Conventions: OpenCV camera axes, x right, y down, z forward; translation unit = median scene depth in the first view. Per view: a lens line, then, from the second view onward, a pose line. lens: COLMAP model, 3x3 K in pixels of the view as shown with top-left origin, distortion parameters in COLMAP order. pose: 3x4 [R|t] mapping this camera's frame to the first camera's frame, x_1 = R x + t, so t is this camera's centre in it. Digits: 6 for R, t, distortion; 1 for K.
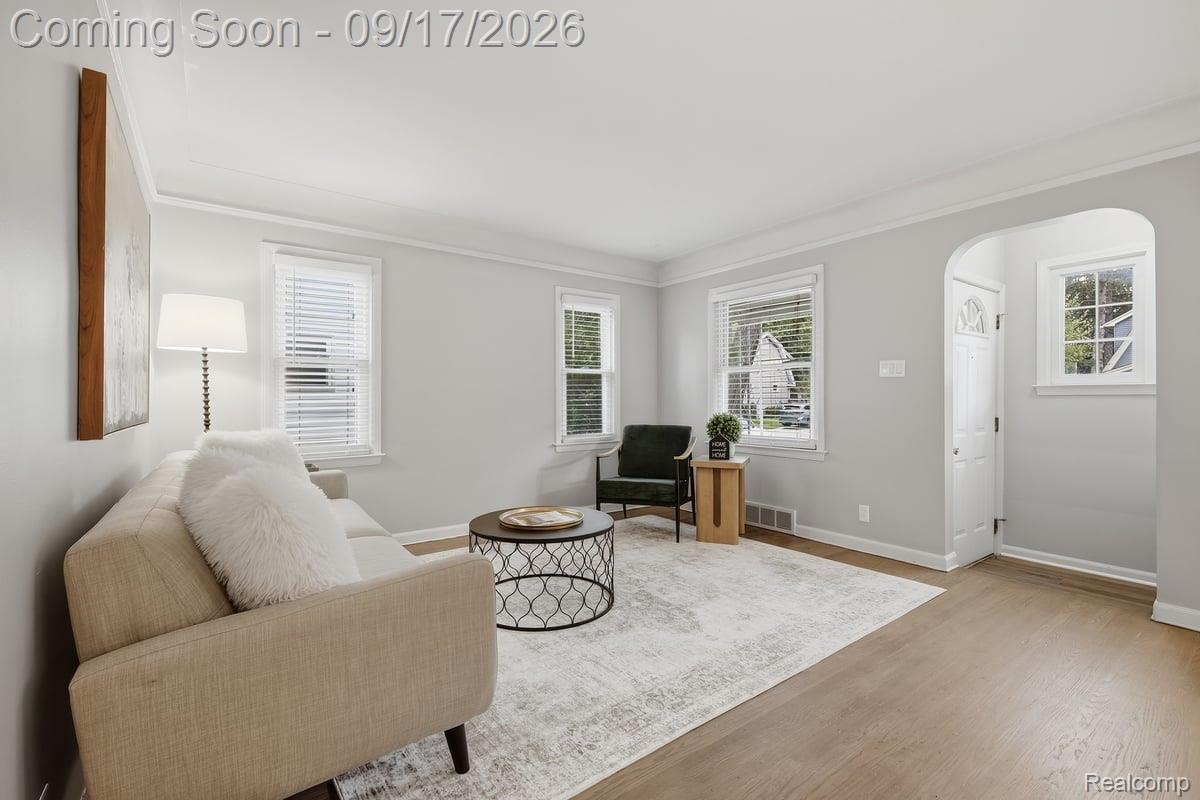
lens RADIAL K [[528.8, 0, 600.0], [0, 528.8, 395.8], [0, 0, 1]] dist [0.002837, -0.000131]
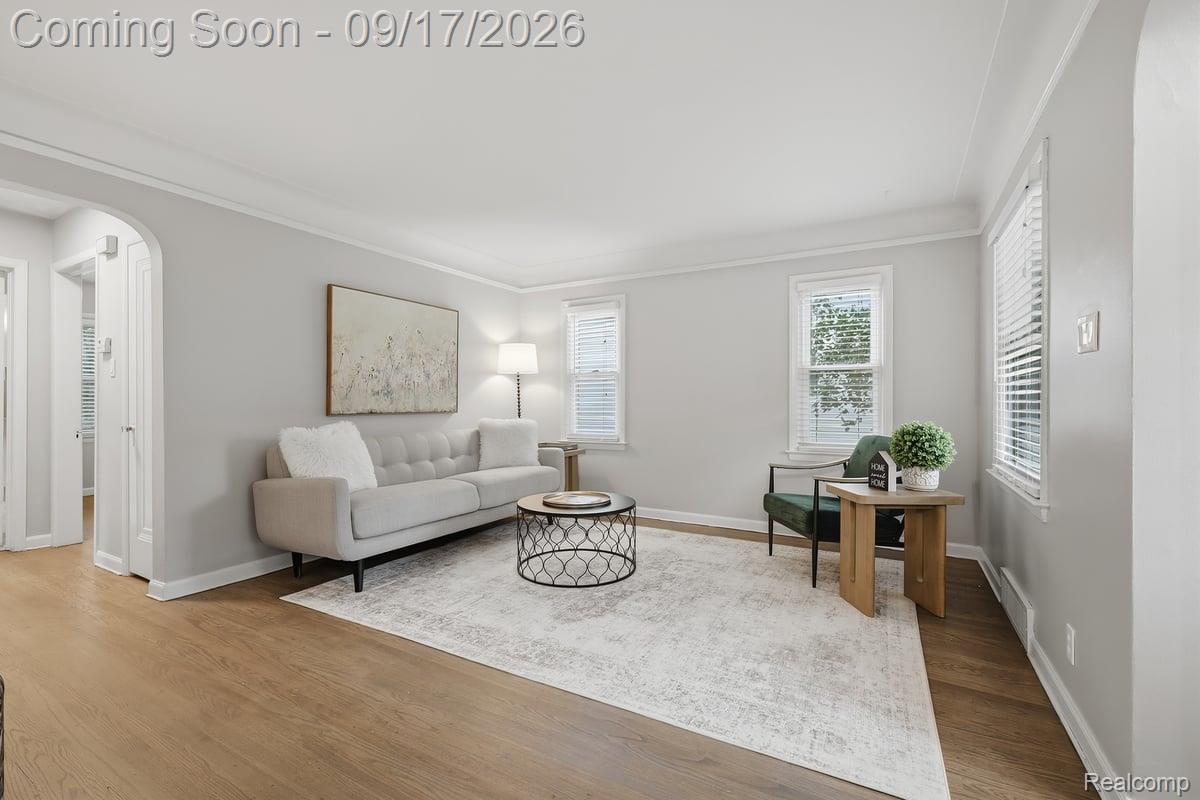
lens RADIAL K [[528.8, 0, 600.0], [0, 528.8, 395.8], [0, 0, 1]] dist [0.002837, -0.000131]
pose [[0.398236, -0.006894, -0.917257, 0.981126], [0.004500, 0.999974, -0.005562, 0.001147], [0.917272, -0.001913, 0.398257, 0.542708]]
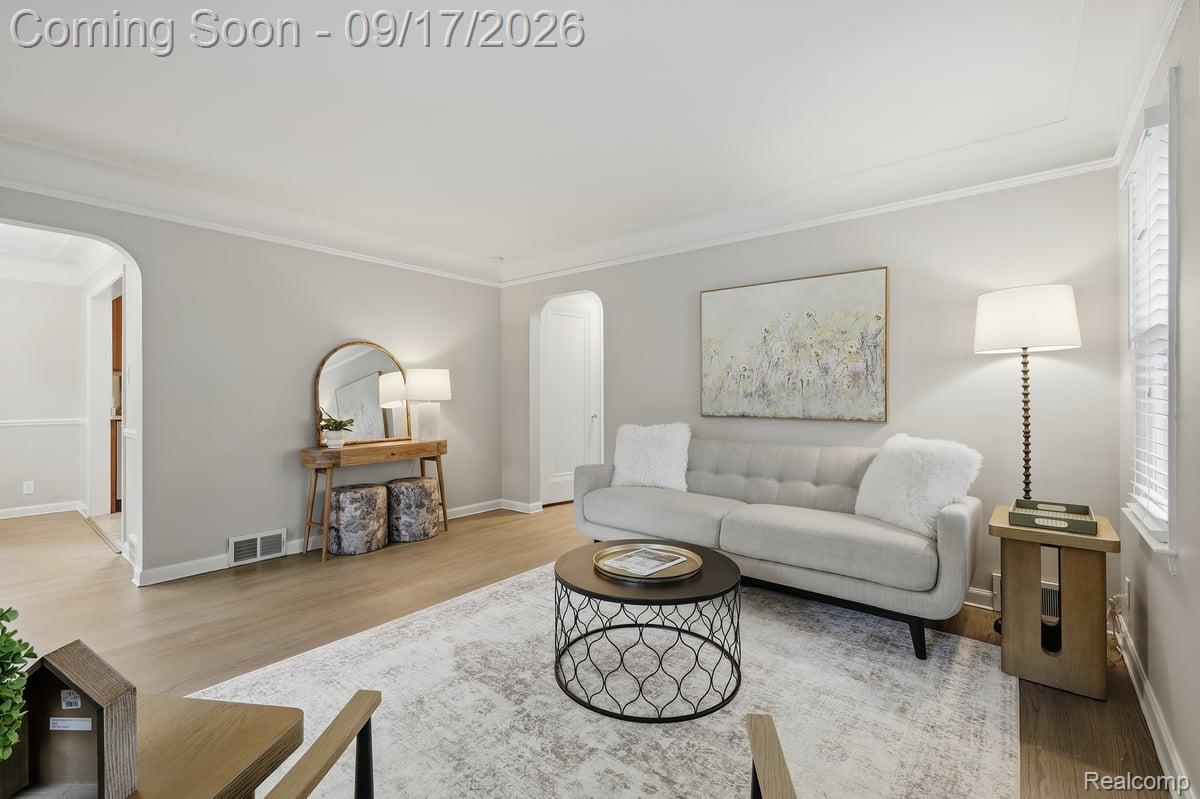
lens RADIAL K [[519.1, 0, 589.4], [0, 519.1, 389.1], [0, 0, 1]] dist [-0.000738, -0.000119]
pose [[-0.974105, -0.001657, -0.226090, 0.140295], [0.002106, 0.999863, -0.016401, -0.009788], [0.226087, -0.016453, -0.973968, 1.656477]]
